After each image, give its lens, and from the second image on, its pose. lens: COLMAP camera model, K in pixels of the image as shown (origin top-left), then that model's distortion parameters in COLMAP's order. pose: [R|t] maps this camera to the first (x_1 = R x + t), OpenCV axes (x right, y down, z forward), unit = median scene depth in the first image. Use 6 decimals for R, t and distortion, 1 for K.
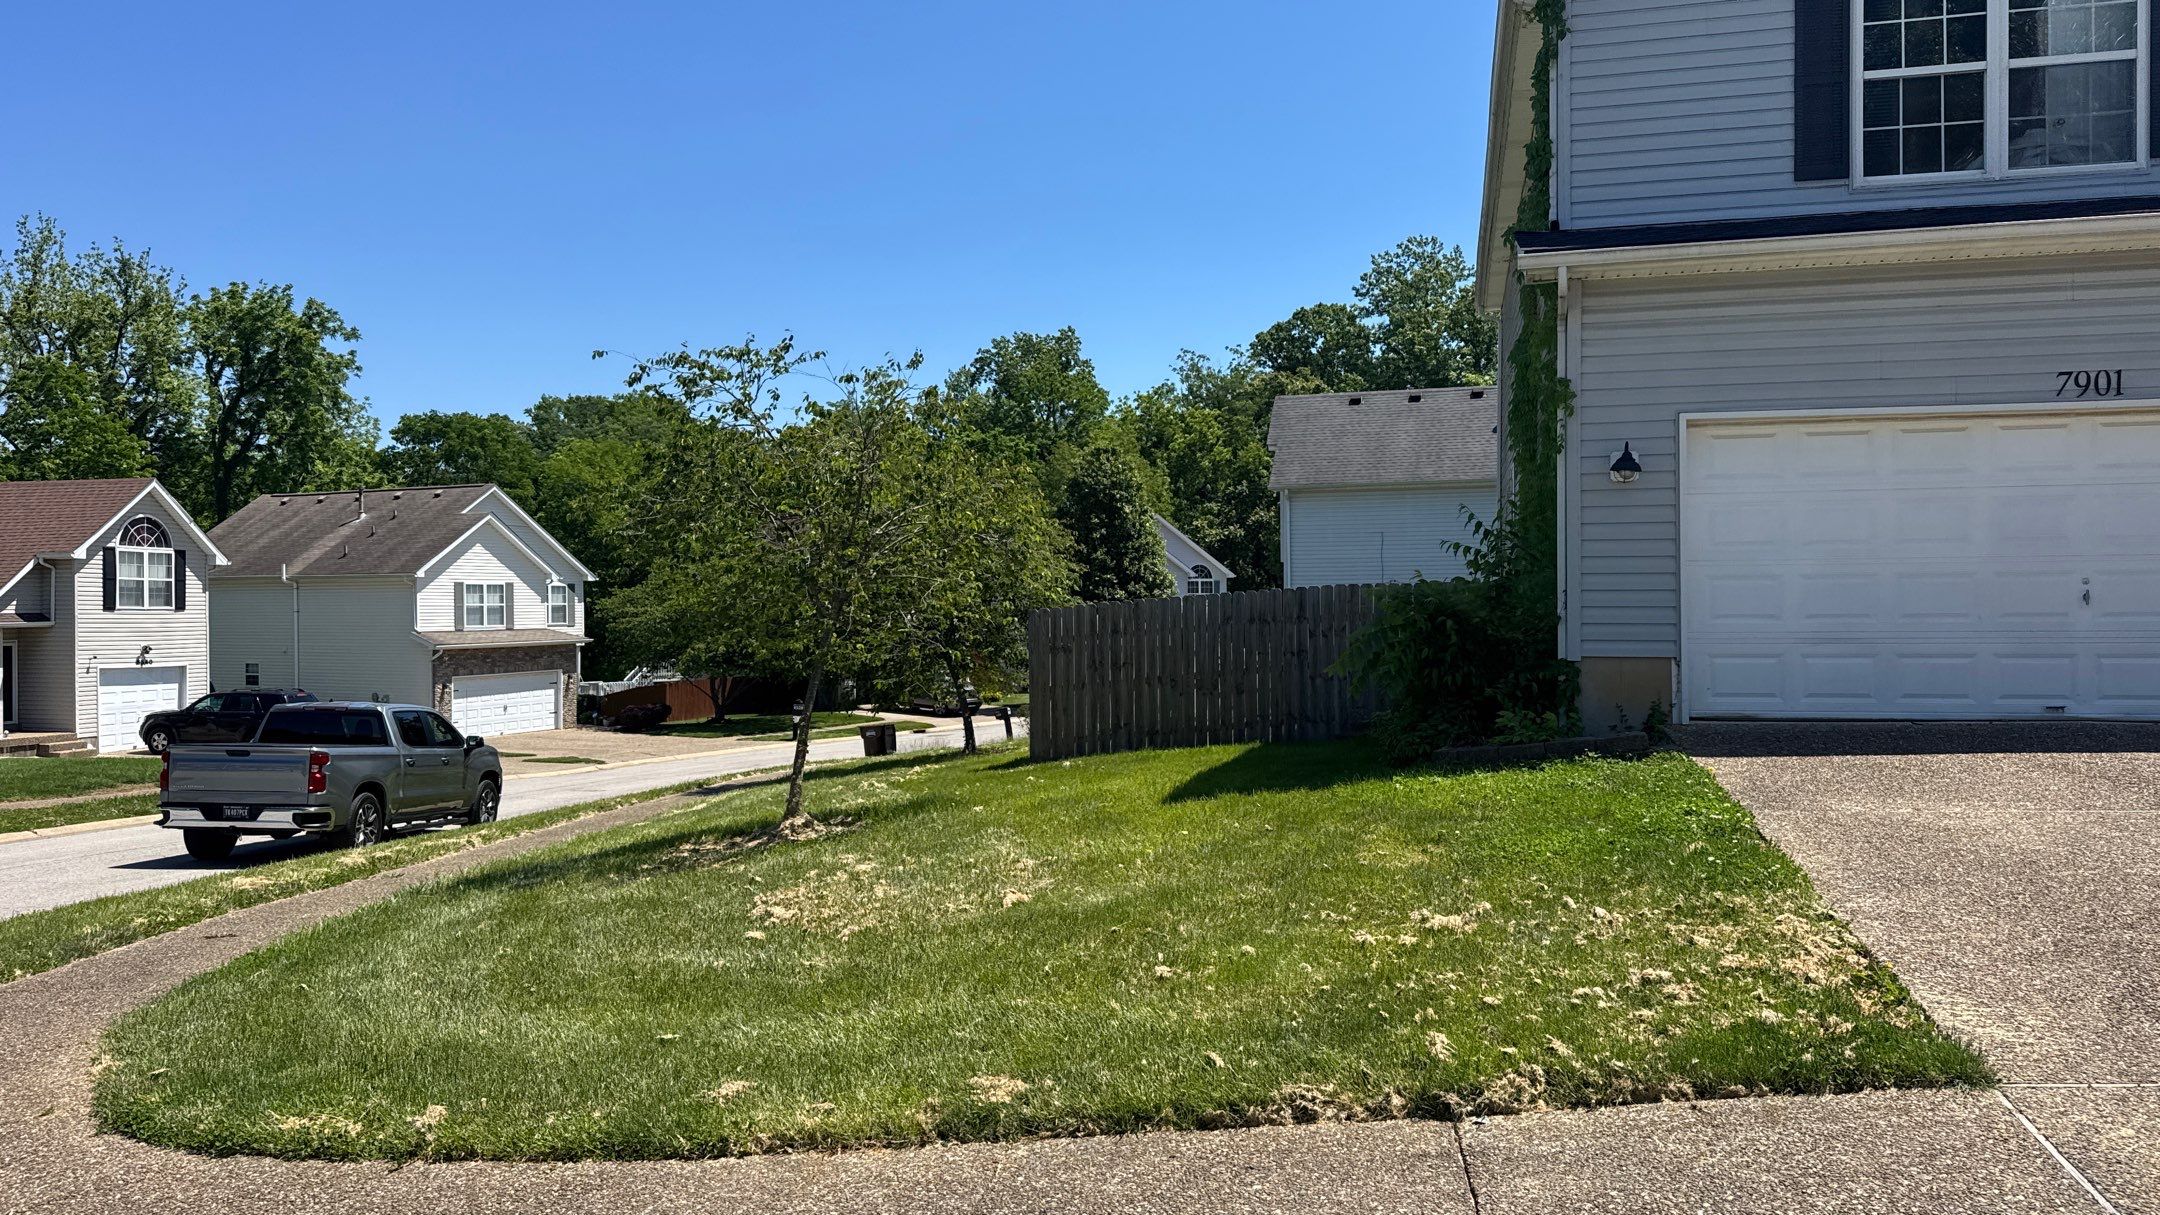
lens RADIAL K [[1539.7, 0, 1074.1], [0, 1539.7, 597.2], [0, 0, 1]] dist [0.005946, -0.001581]
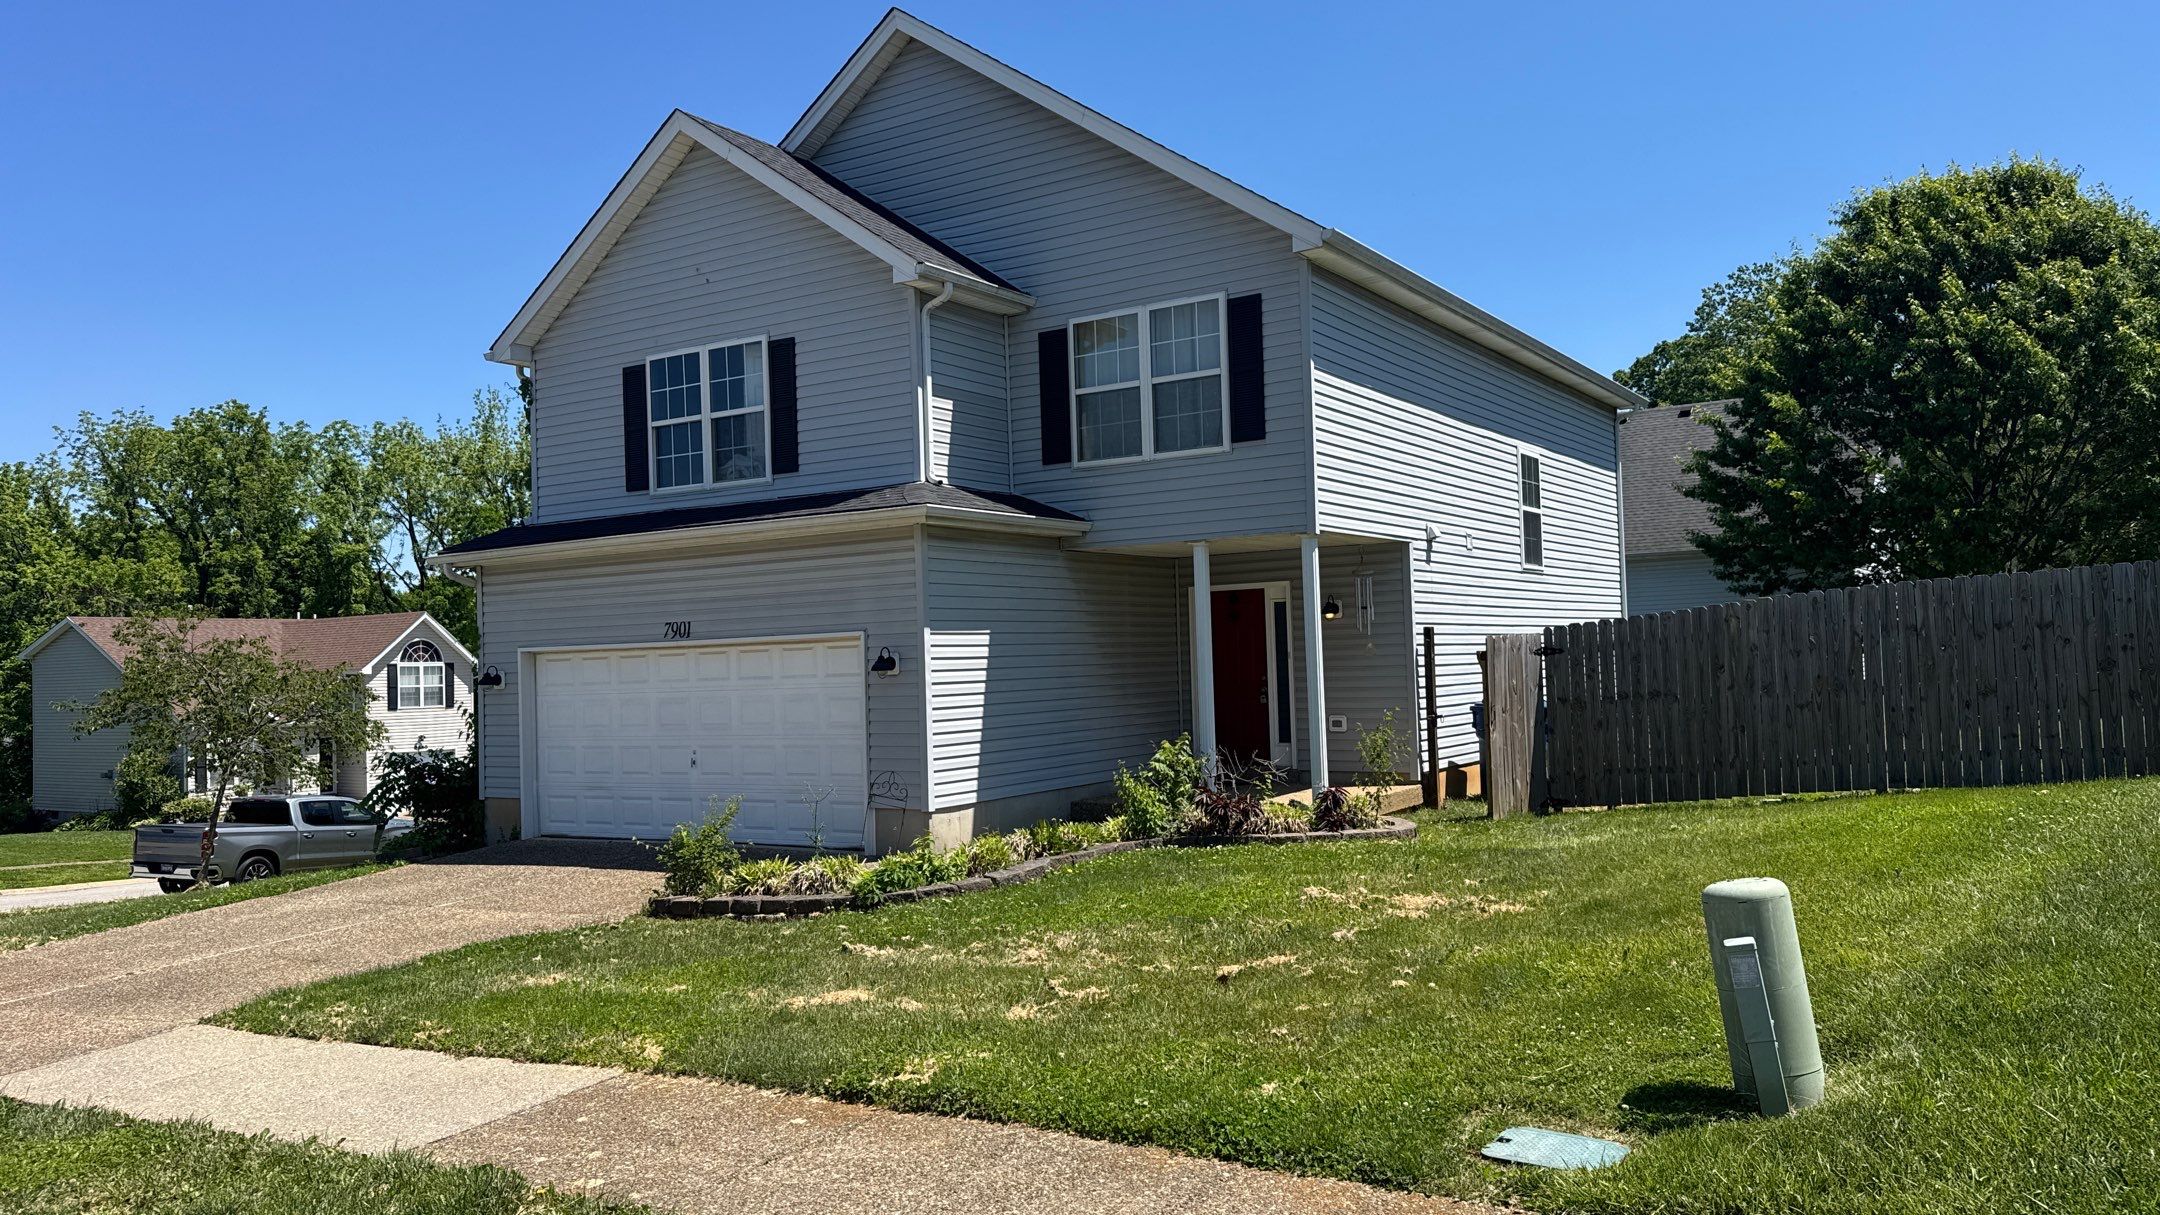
lens RADIAL K [[1507.3, 0, 1110.5], [0, 1507.3, 623.1], [0, 0, 1]] dist [0.004463, -0.002207]
pose [[0.953554, -0.032376, -0.299479, 1.411370], [0.028044, 0.999431, -0.018755, -0.094181], [0.299915, 0.009486, 0.953919, -0.323482]]
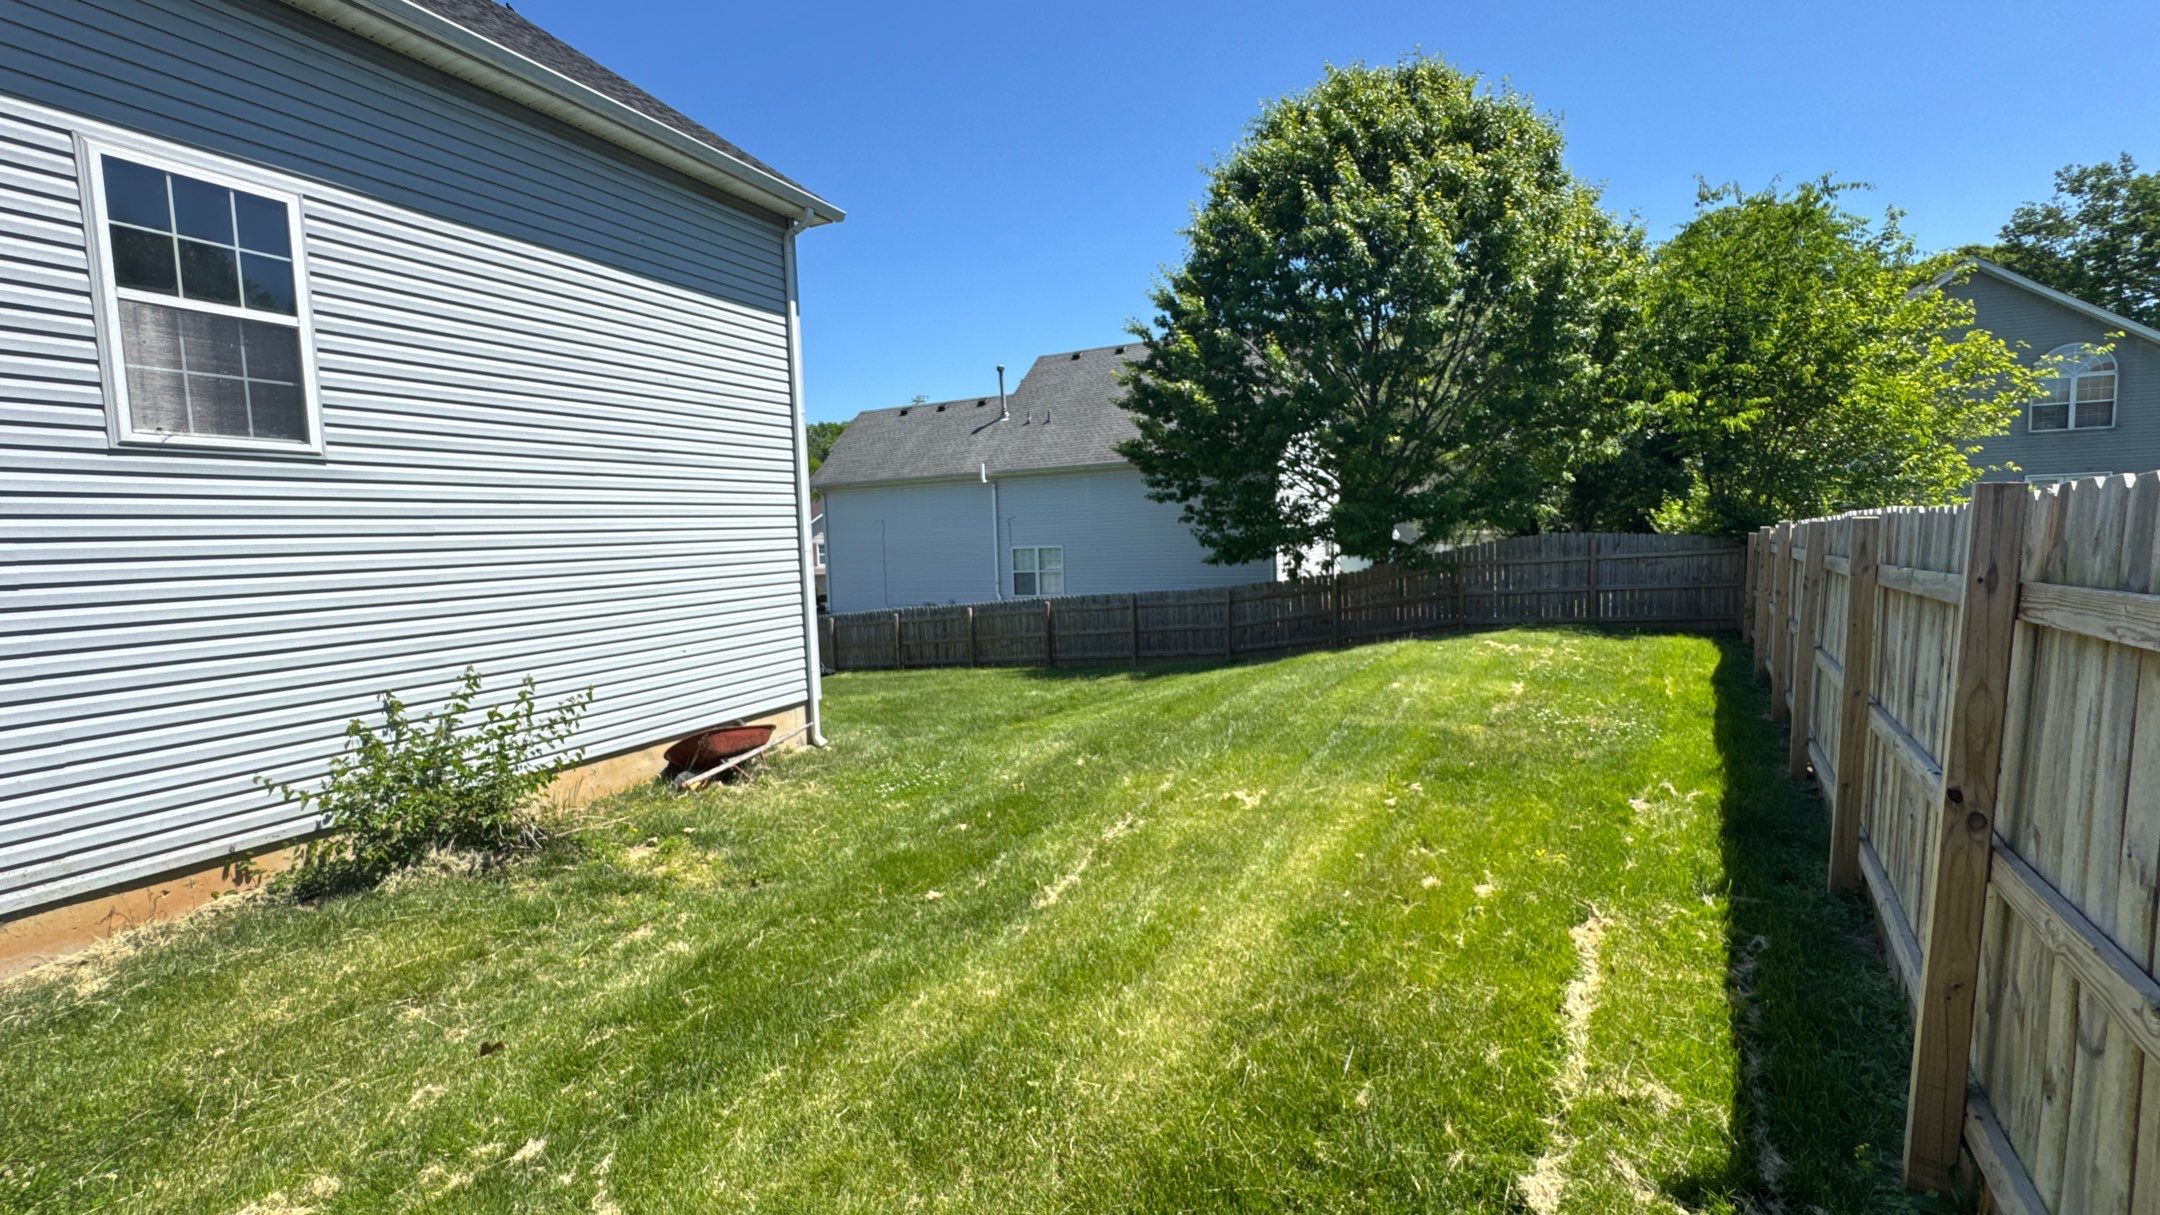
lens RADIAL K [[864.5, 0, 1080.0], [0, 864.5, 607.5], [0, 0, 1]] dist [0.000659, -0.000088]
pose [[0.987228, -0.014454, -0.158658, 1.847379], [0.029663, 0.995138, 0.093915, -0.128289], [0.156529, -0.097422, 0.982857, 1.168932]]
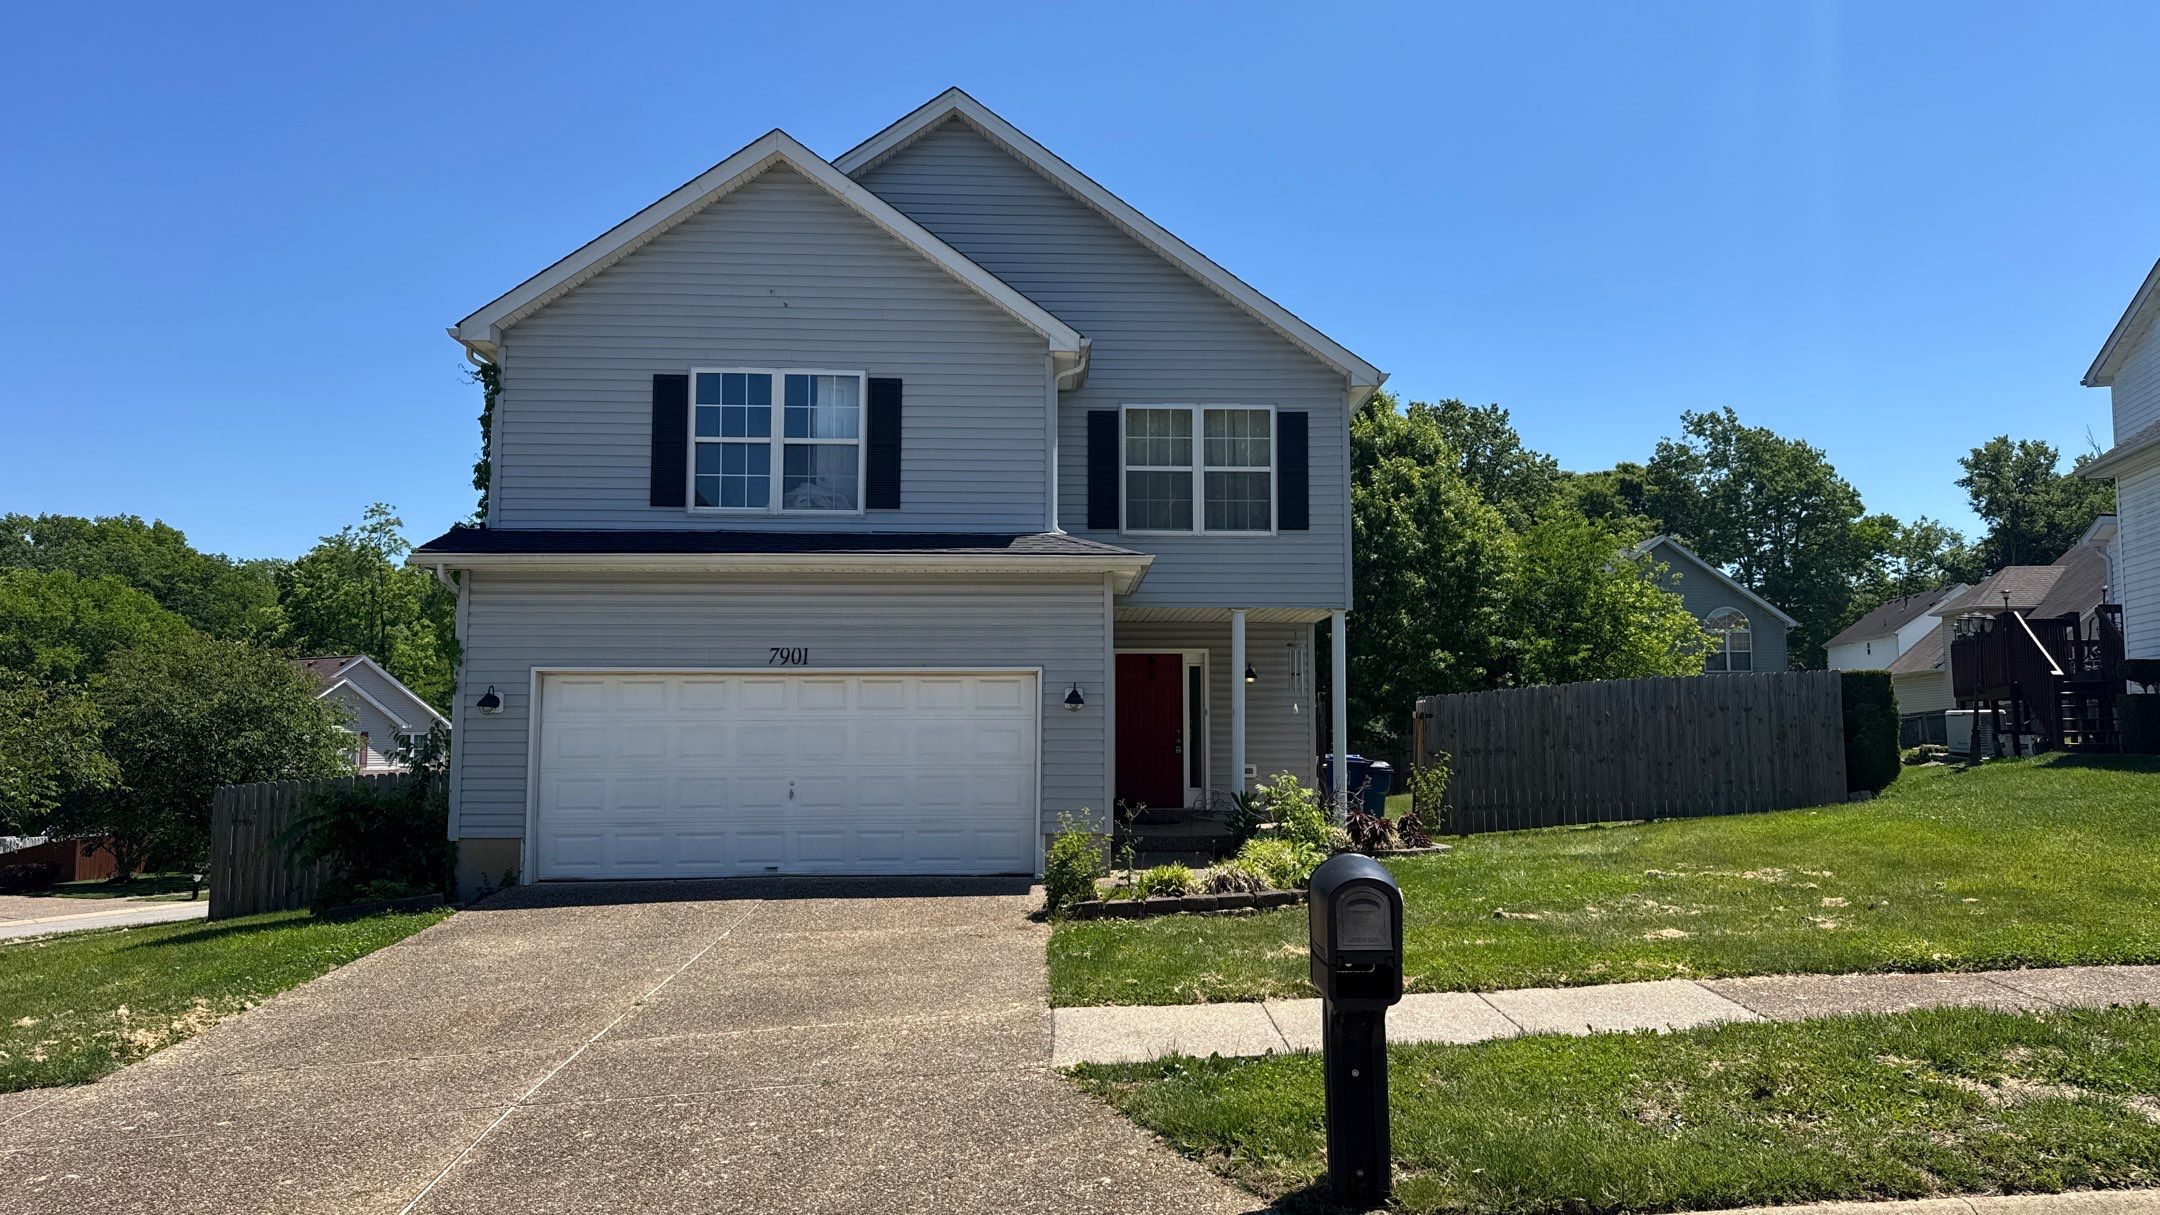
lens RADIAL K [[1465.2, 0, 1080.0], [0, 1465.2, 607.5], [0, 0, 1]] dist [0.052963, 0.000308]
pose [[0.959957, 0.030525, 0.278478, 0.477857], [-0.005944, 0.996041, -0.088692, -0.052586], [-0.280083, 0.083485, 0.956339, -0.450005]]
